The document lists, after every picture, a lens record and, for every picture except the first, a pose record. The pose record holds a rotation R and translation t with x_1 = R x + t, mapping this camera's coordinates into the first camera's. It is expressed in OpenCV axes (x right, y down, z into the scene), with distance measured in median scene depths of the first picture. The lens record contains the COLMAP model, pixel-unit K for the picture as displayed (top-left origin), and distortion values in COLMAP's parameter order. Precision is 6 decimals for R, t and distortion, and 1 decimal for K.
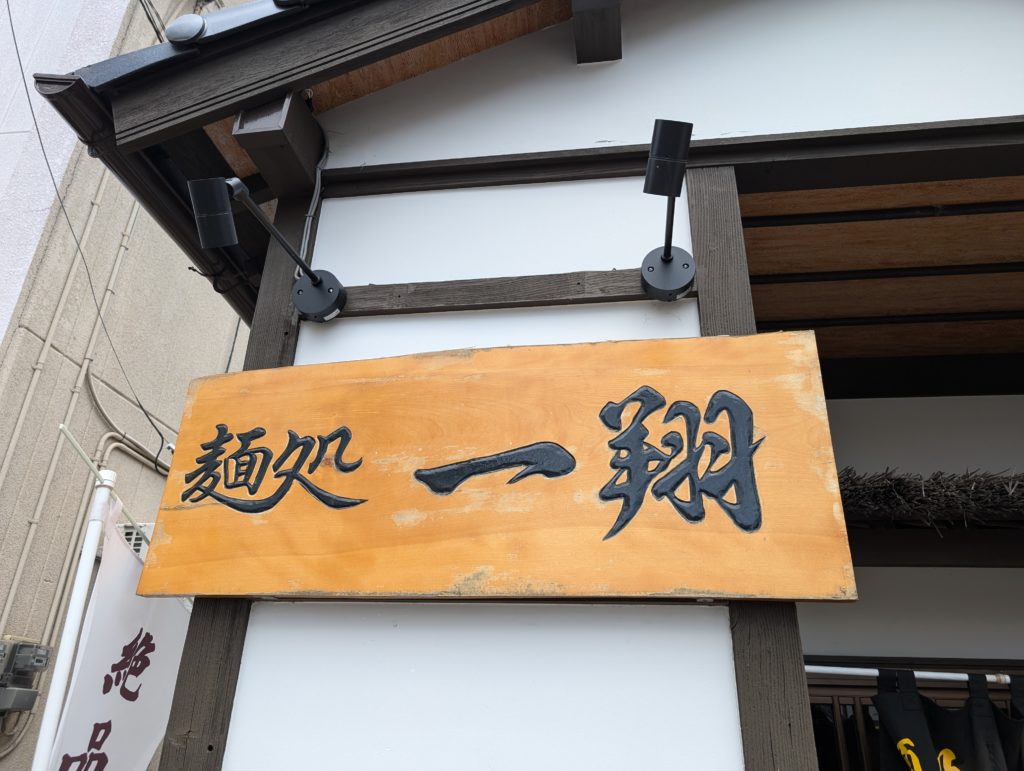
lens RADIAL K [[753.0, 0, 511.0], [0, 753.0, 359.3], [0, 0, 1]] dist [0.012307, 0.007394]
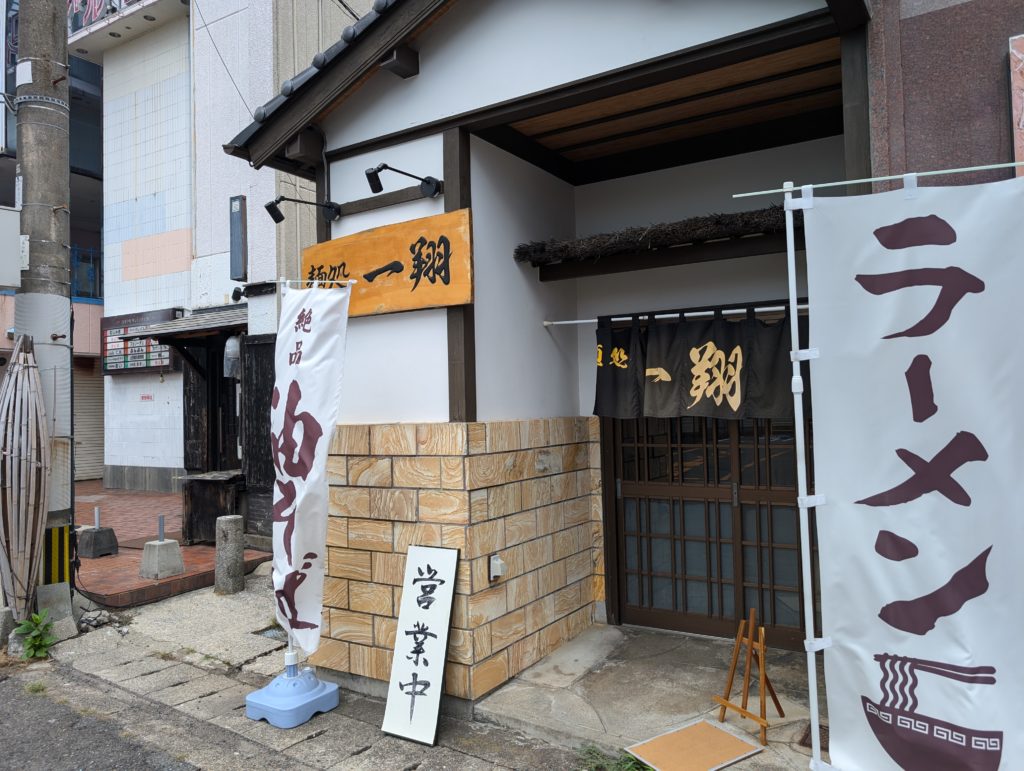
lens RADIAL K [[753.0, 0, 511.0], [0, 753.0, 359.3], [0, 0, 1]] dist [0.012307, 0.007394]
pose [[0.906251, -0.074868, -0.416058, 1.669103], [0.236144, 0.905979, 0.351336, -0.474081], [0.350637, -0.416648, 0.838724, -1.486778]]
